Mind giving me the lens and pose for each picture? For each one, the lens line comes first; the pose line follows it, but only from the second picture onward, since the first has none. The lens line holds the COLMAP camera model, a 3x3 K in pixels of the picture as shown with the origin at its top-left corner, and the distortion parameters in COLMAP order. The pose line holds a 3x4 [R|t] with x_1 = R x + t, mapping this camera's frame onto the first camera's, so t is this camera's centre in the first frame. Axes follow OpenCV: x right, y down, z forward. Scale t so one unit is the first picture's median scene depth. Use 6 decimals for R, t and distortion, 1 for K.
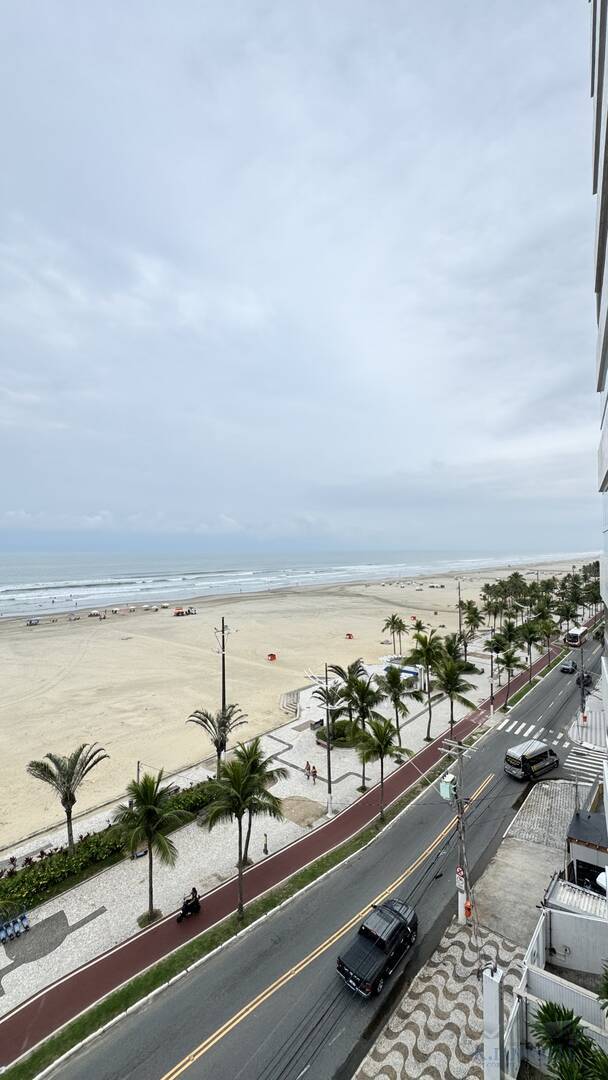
lens RADIAL K [[431.0, 0, 305.4], [0, 431.0, 536.8], [0, 0, 1]] dist [-0.007328, 0.002683]
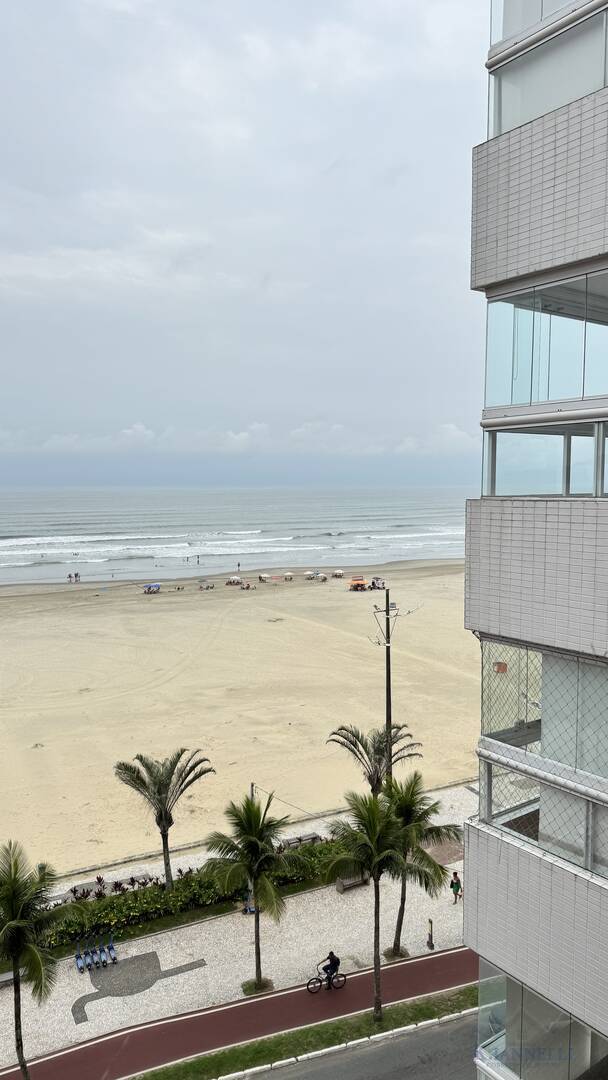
lens RADIAL K [[749.4, 0, 304.0], [0, 749.4, 540.0], [0, 0, 1]] dist [0.062653, -0.089589]
pose [[0.931566, 0.025524, -0.362676, 0.124200], [0.013052, 0.994542, 0.103518, 0.000758], [0.363339, -0.101168, 0.926148, -0.067581]]
